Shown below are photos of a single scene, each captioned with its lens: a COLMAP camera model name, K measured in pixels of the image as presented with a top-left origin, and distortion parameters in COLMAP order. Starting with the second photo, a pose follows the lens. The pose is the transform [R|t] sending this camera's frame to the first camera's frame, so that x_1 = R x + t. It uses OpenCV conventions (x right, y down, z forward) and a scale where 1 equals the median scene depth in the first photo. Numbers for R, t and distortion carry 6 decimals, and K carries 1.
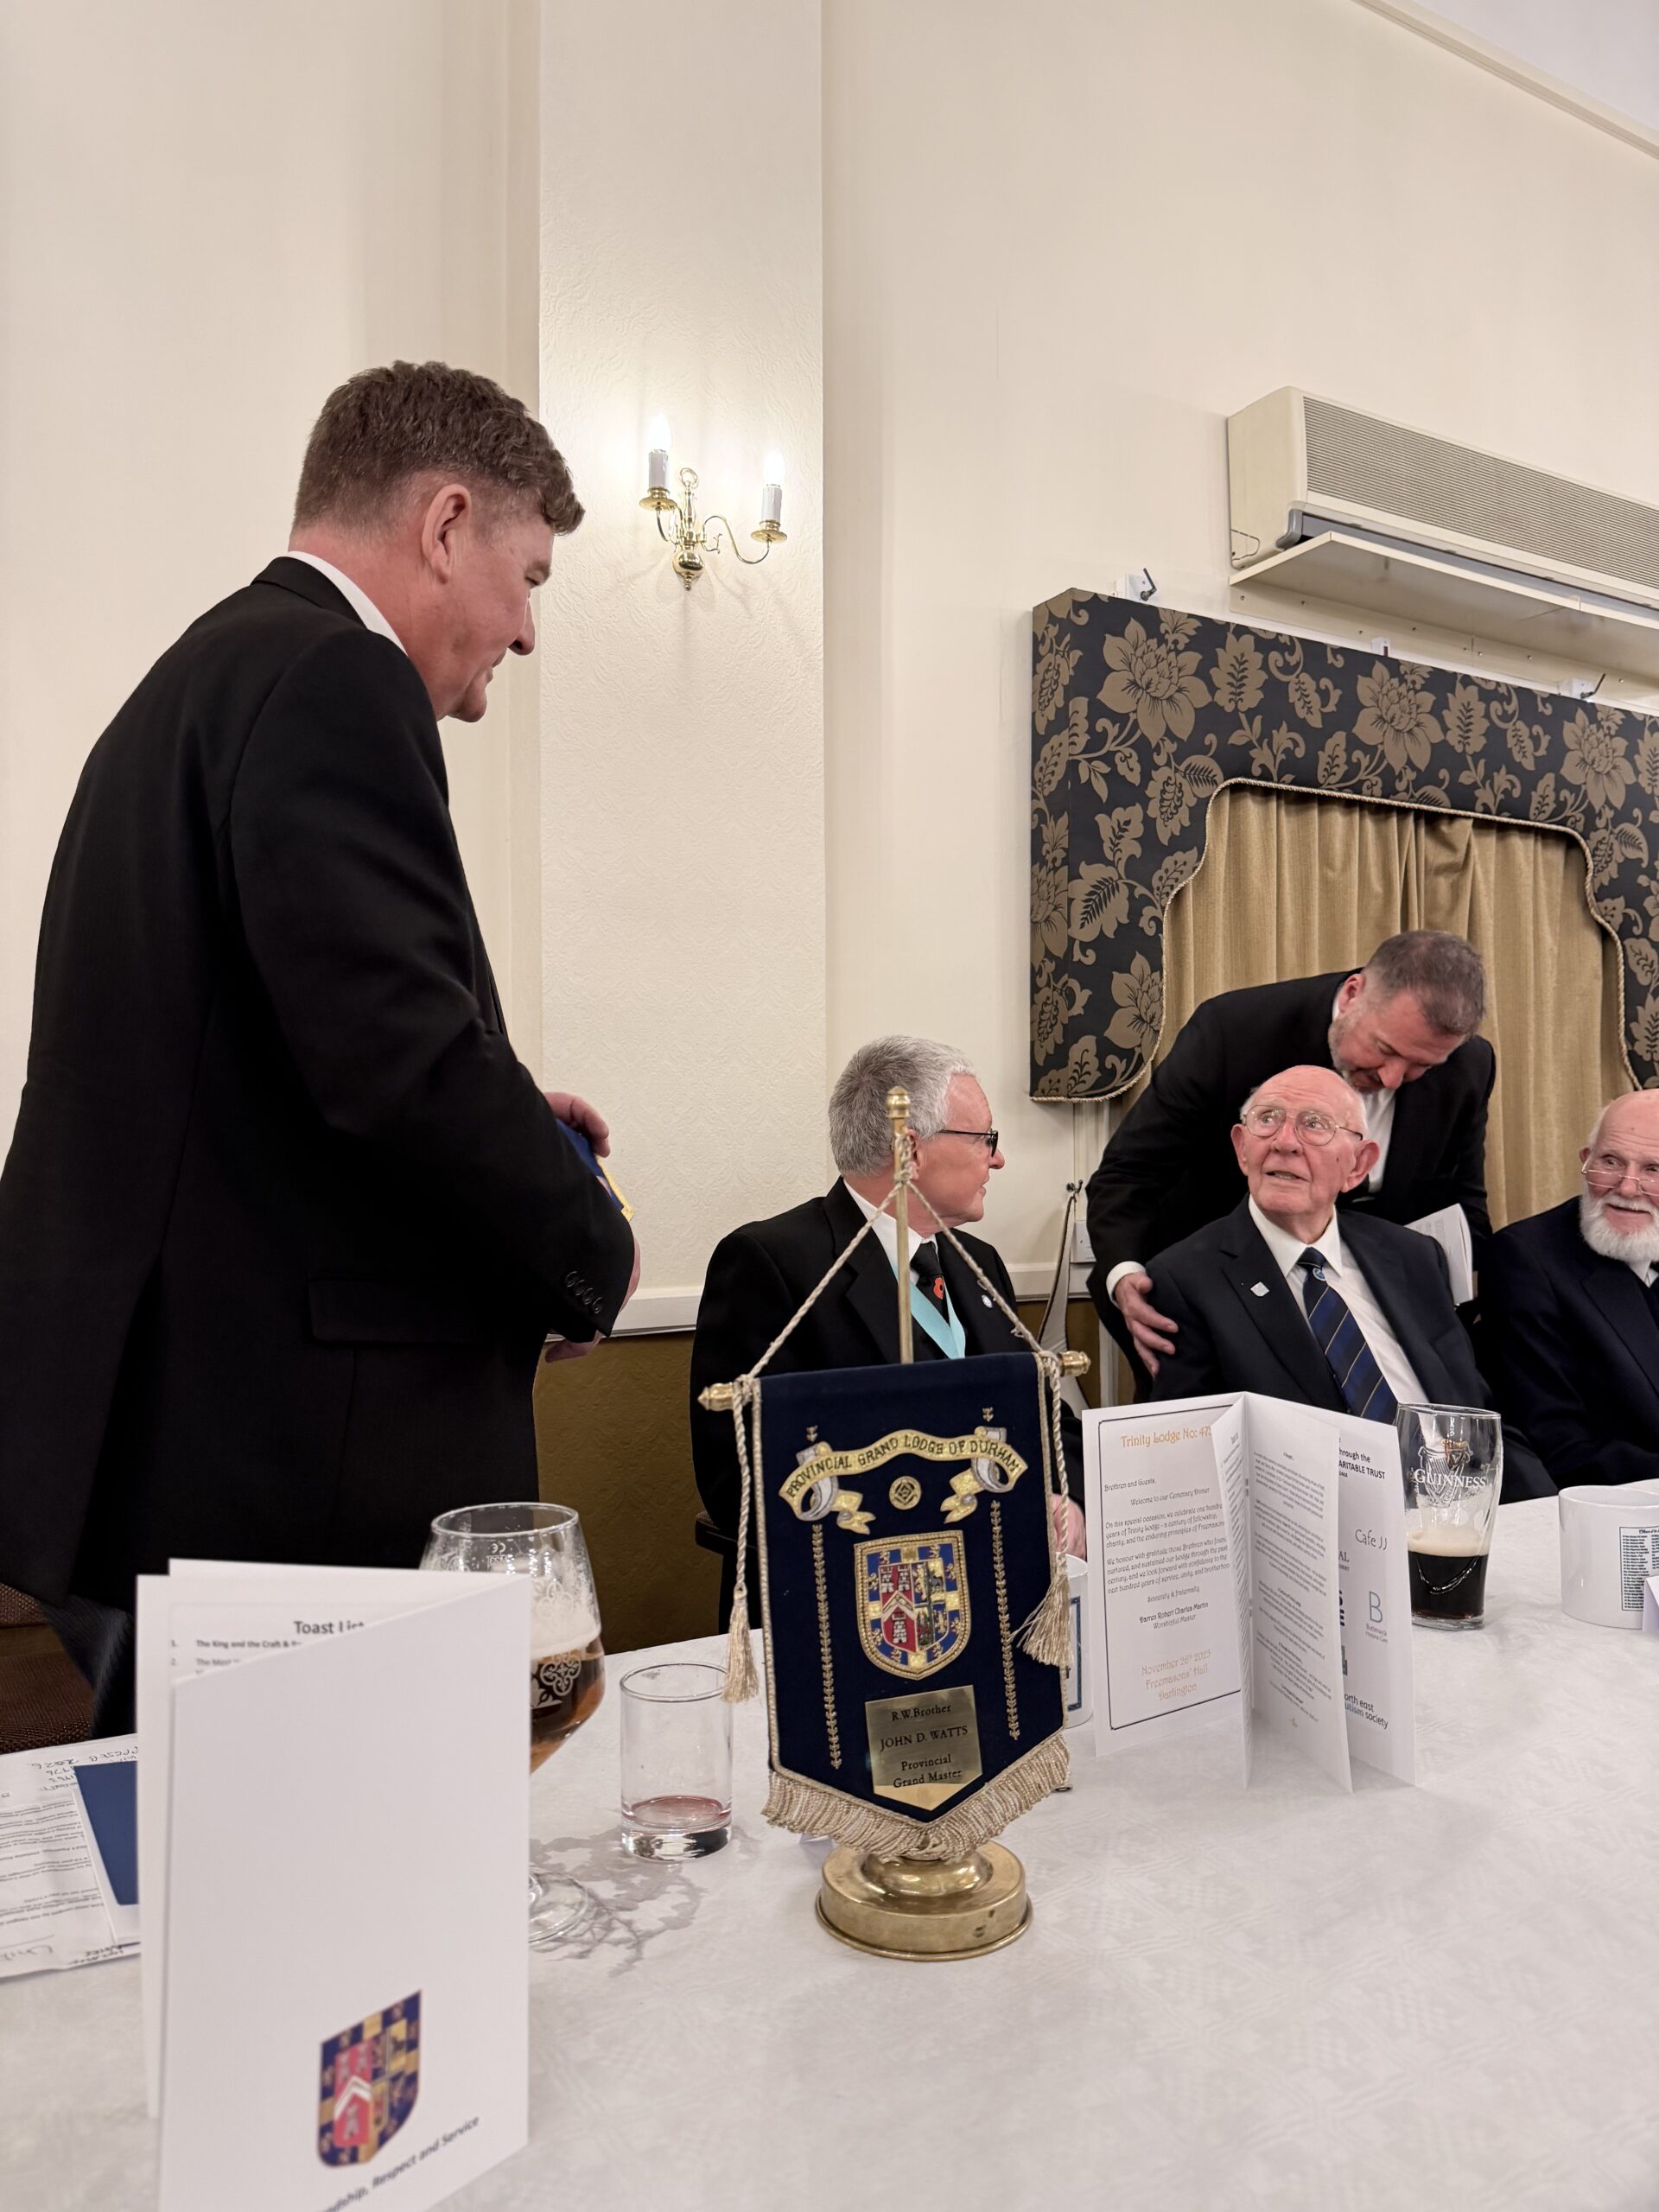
lens RADIAL K [[1518.2, 0, 813.6], [0, 1518.2, 1113.2], [0, 0, 1]] dist [0.175384, -0.389711]
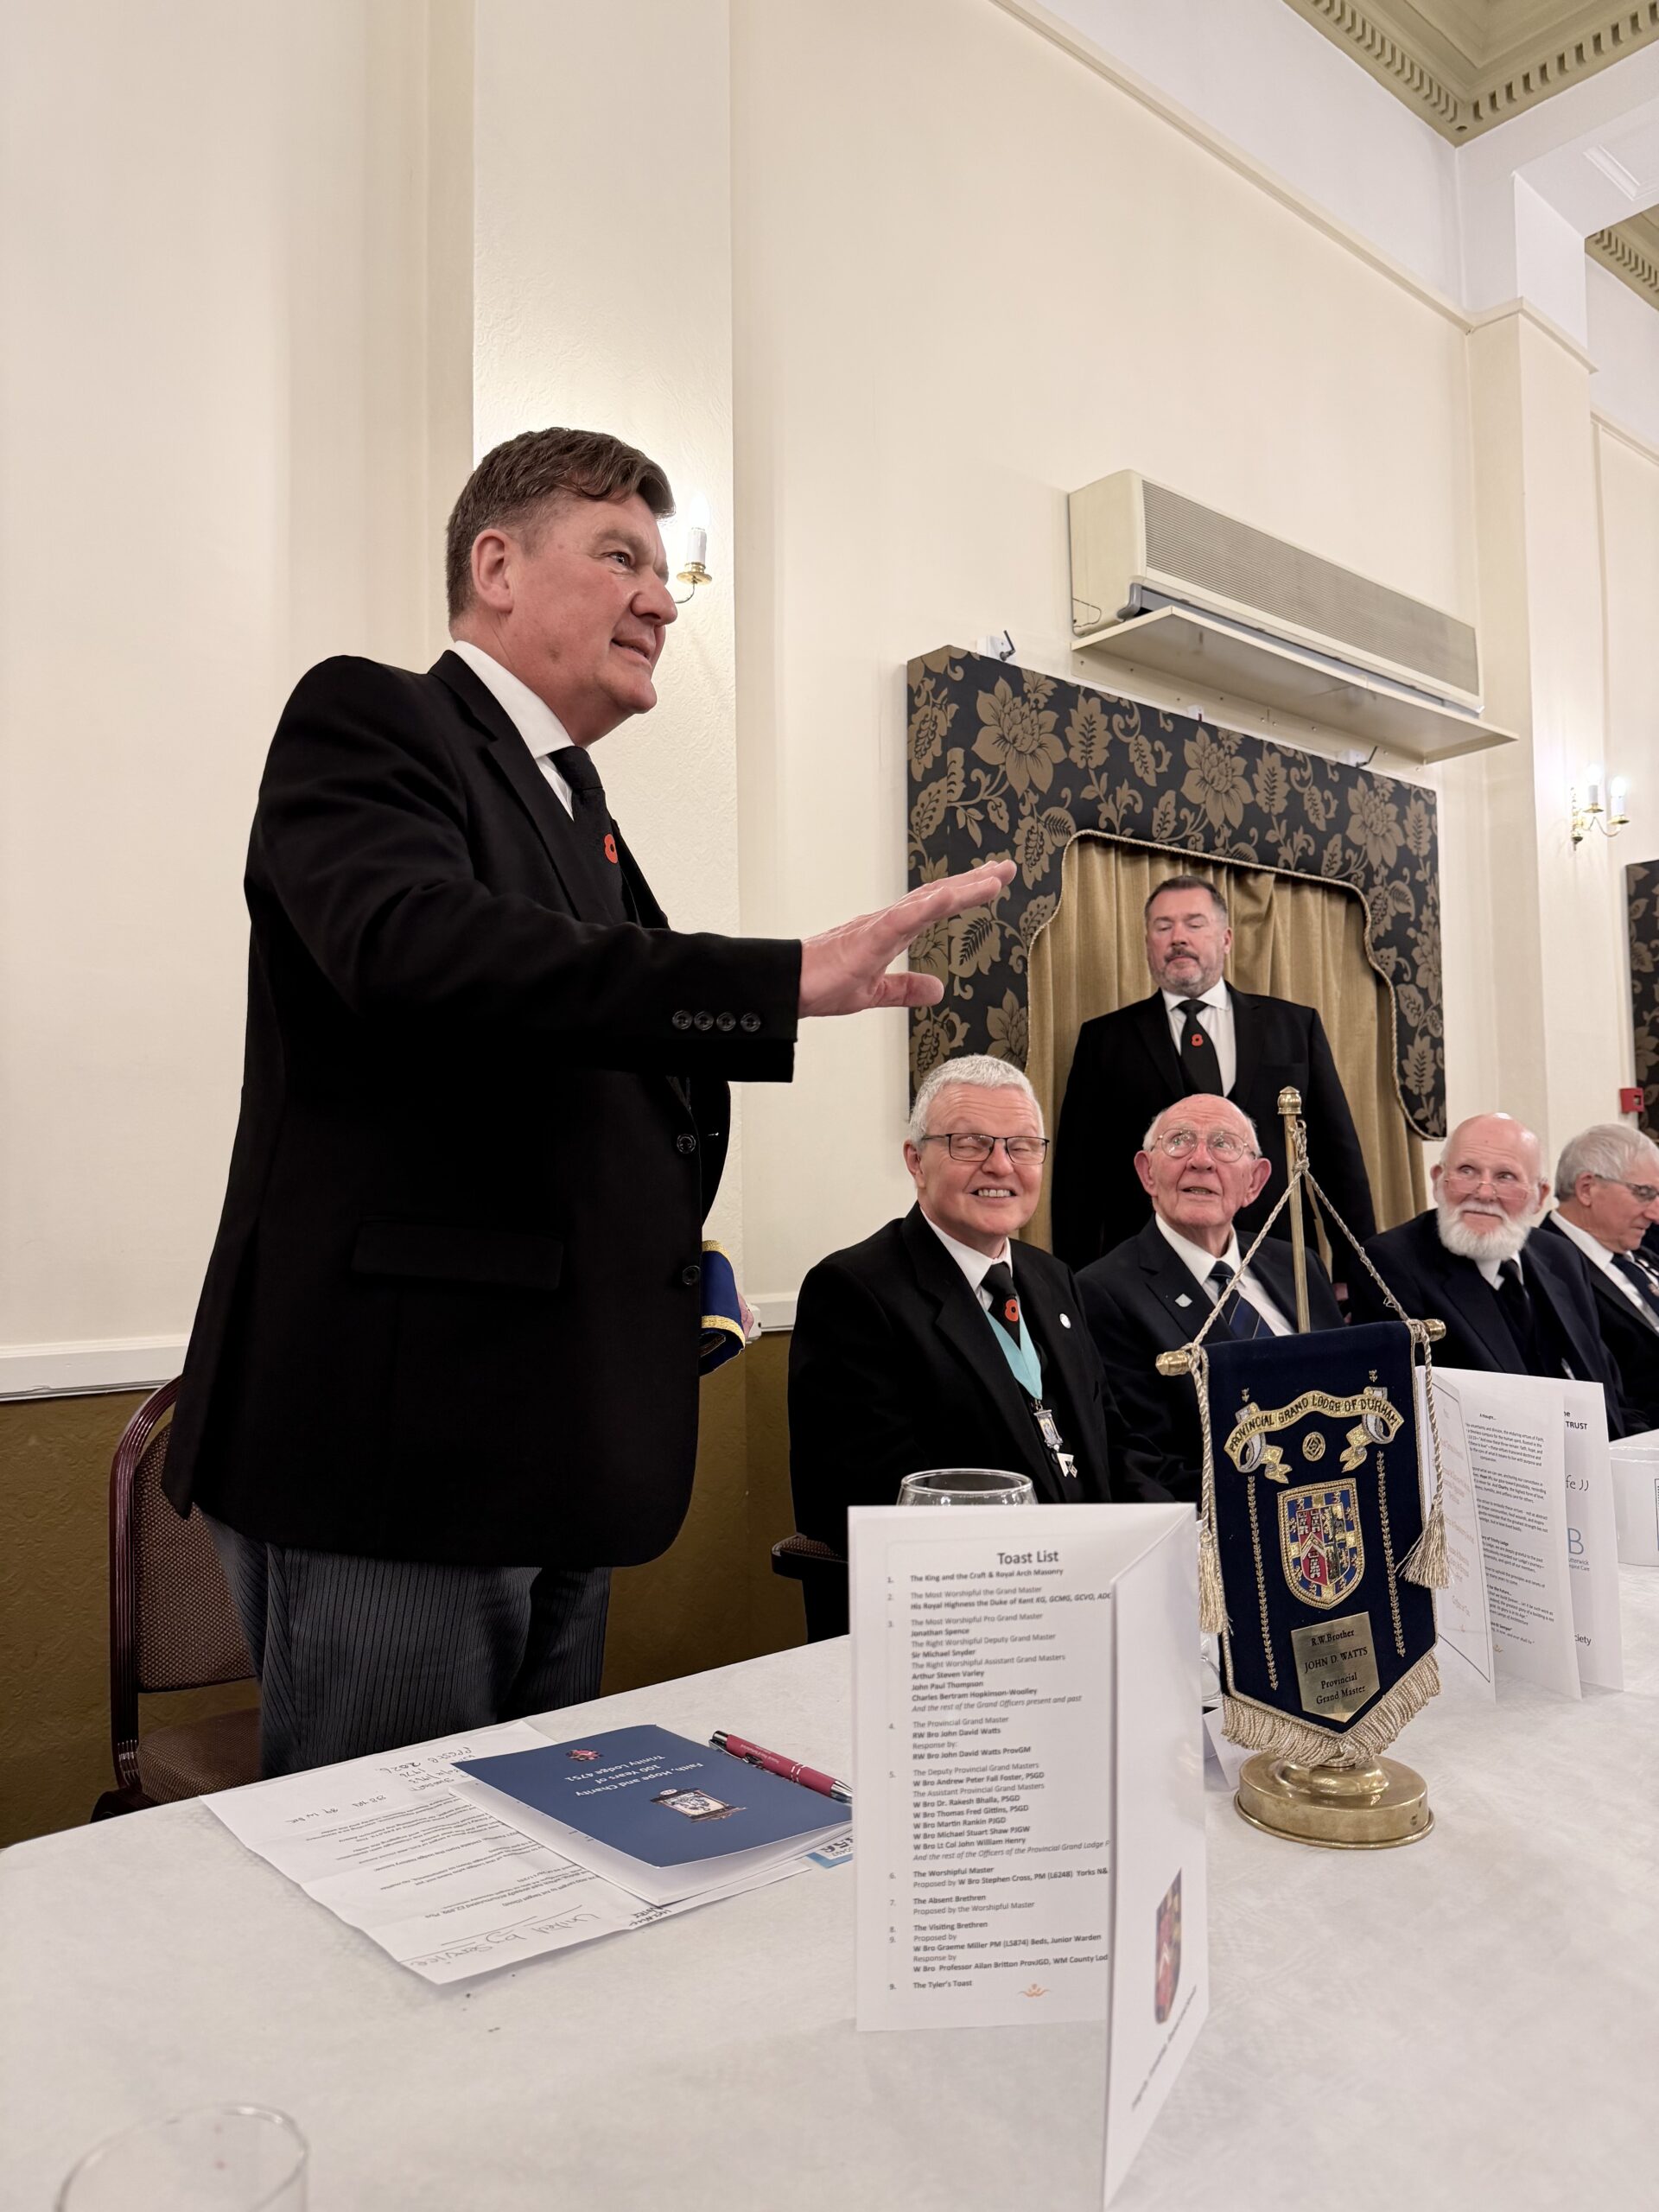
lens RADIAL K [[1518.2, 0, 813.6], [0, 1518.2, 1113.2], [0, 0, 1]] dist [0.175384, -0.389711]
pose [[0.982497, 0.001454, 0.186272, -0.120107], [0.003100, 0.999703, -0.024152, 0.006602], [-0.186252, 0.024307, 0.982201, -0.013225]]
